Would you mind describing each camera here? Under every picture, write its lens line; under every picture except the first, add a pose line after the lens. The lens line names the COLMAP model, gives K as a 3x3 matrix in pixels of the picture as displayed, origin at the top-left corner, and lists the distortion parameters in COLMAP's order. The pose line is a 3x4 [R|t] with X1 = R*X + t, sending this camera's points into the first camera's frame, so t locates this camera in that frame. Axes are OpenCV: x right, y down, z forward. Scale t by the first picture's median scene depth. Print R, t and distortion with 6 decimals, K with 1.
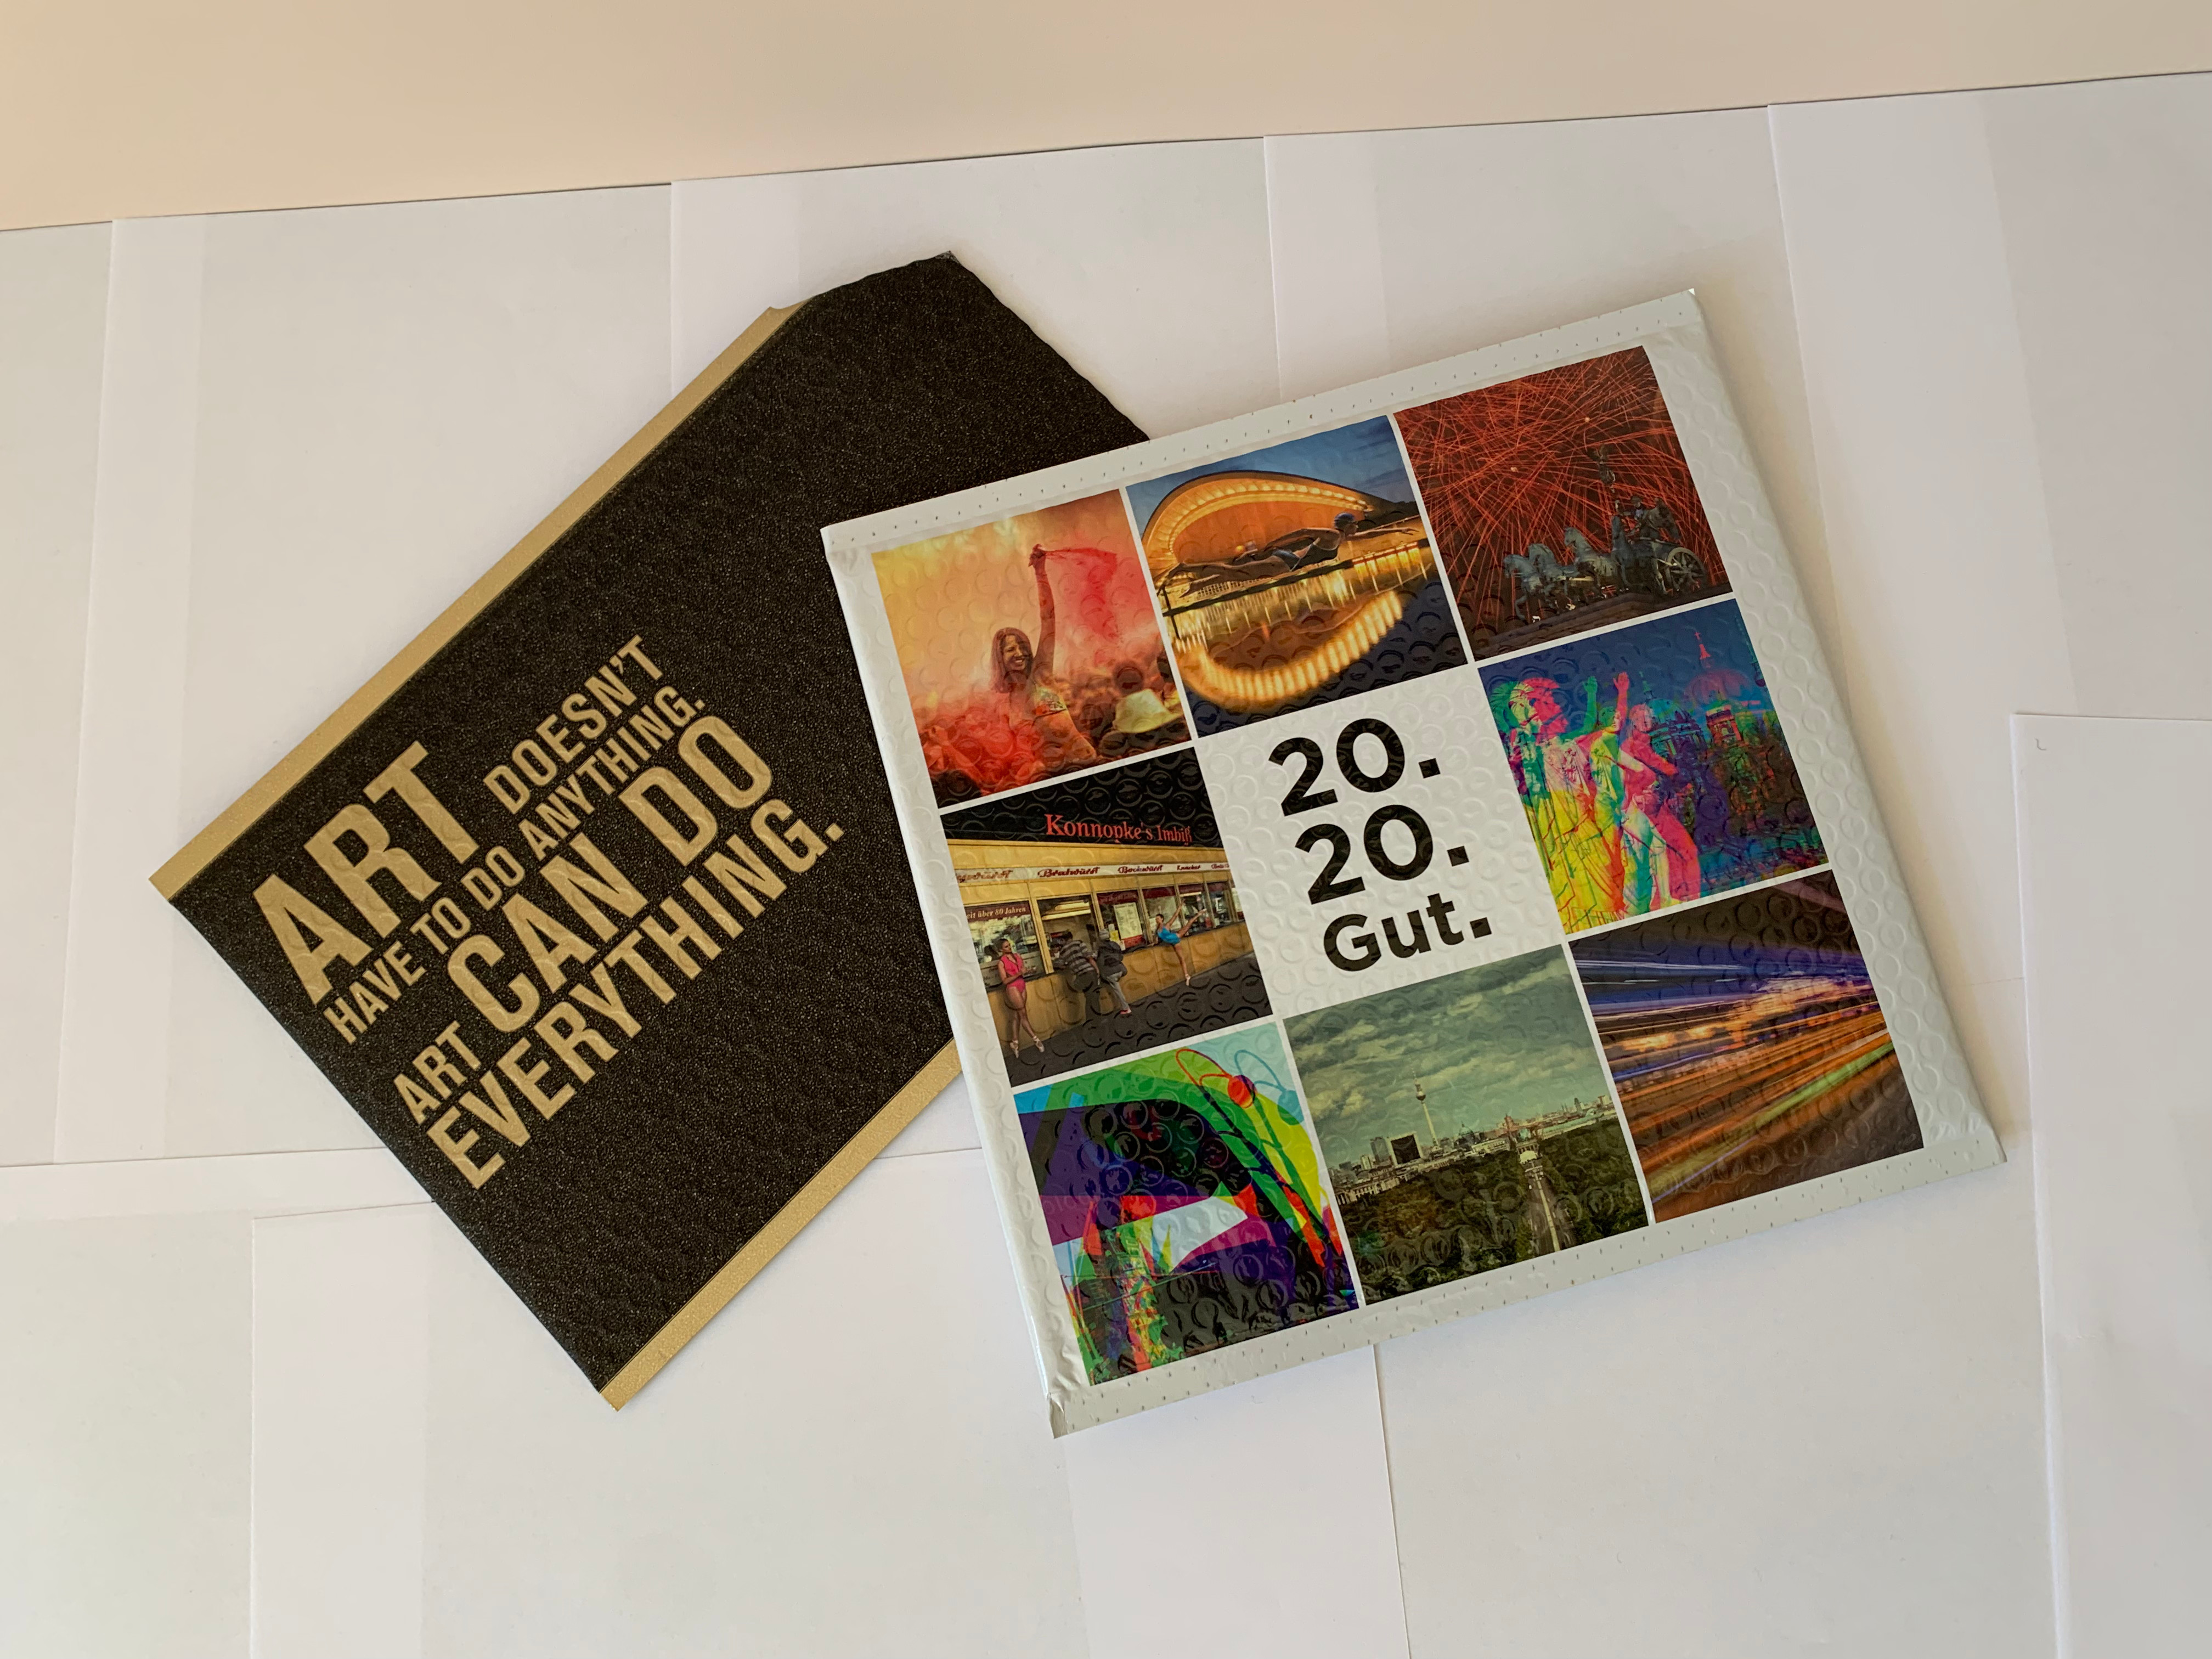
lens RADIAL K [[1673.5, 0, 1128.8], [0, 1673.5, 807.3], [0, 0, 1]] dist [0.100834, -0.003435]
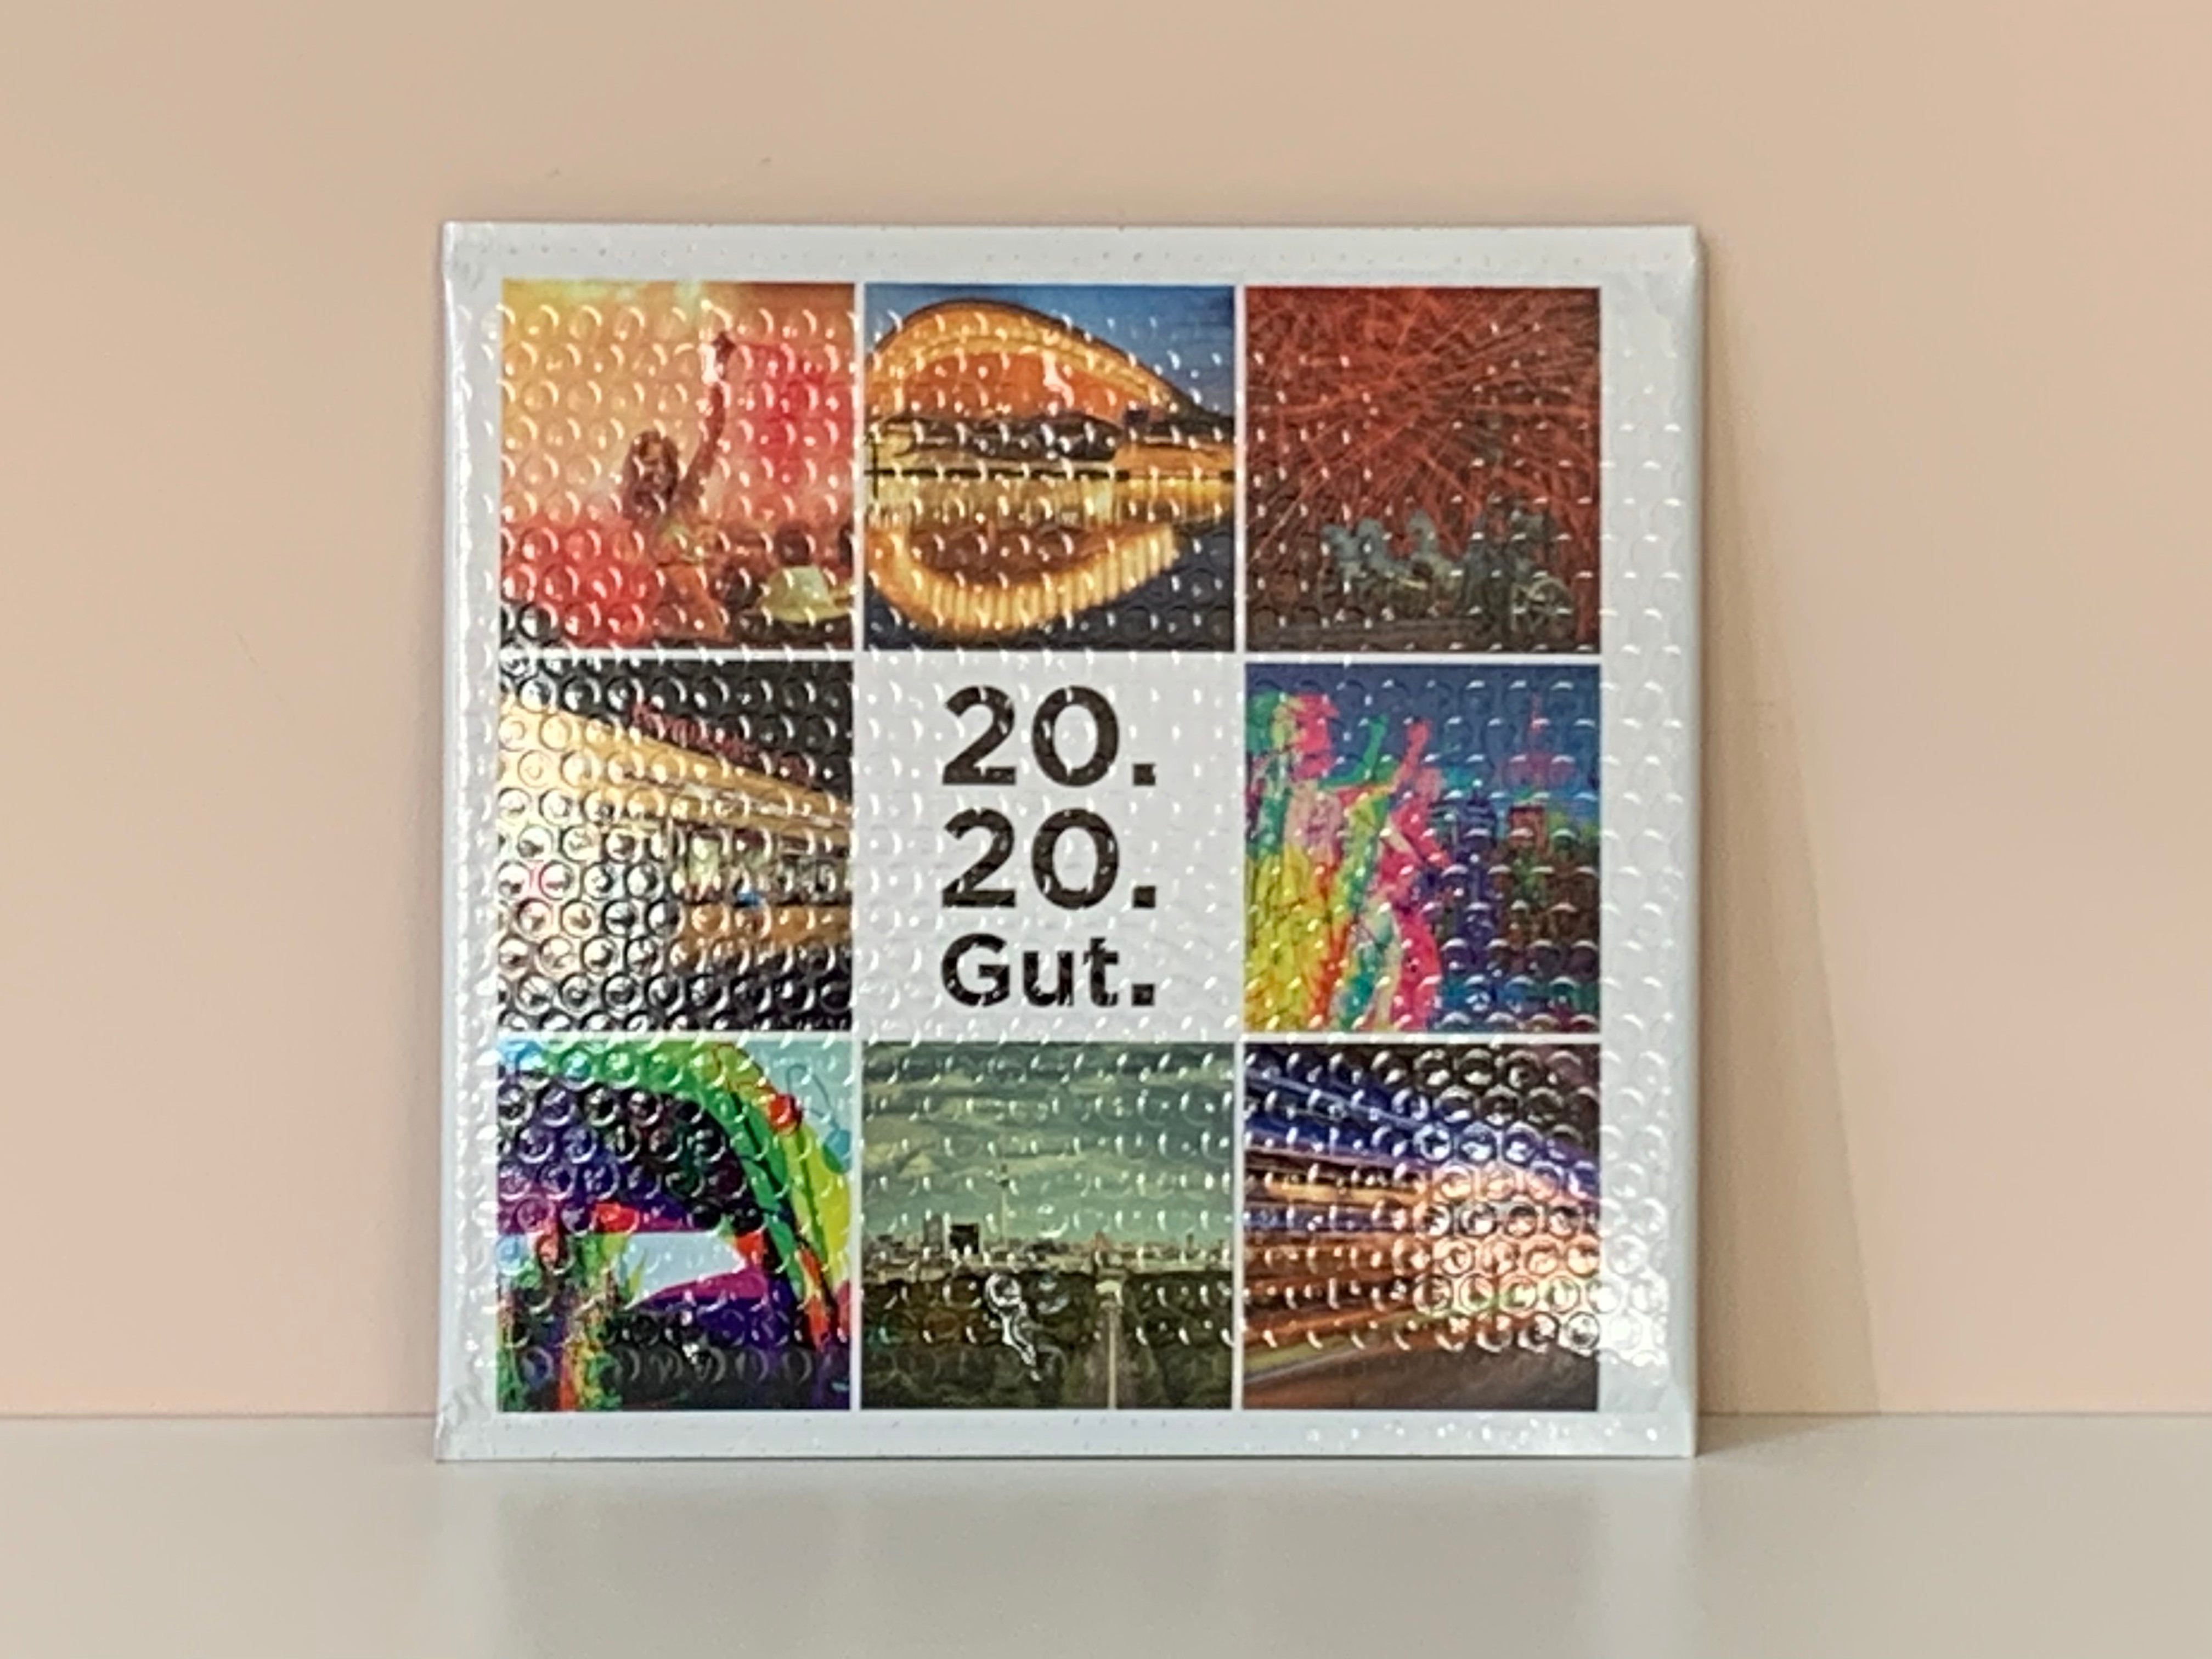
lens RADIAL K [[7363.5, 0, 1107.3], [0, 7363.5, 833.6], [0, 0, 1]] dist [0.528727, 0.000000]
pose [[0.949747, 0.273180, 0.152820, -0.336299], [-0.294310, 0.945582, 0.138764, -0.454421], [-0.106596, -0.176767, 0.978463, -2.248889]]
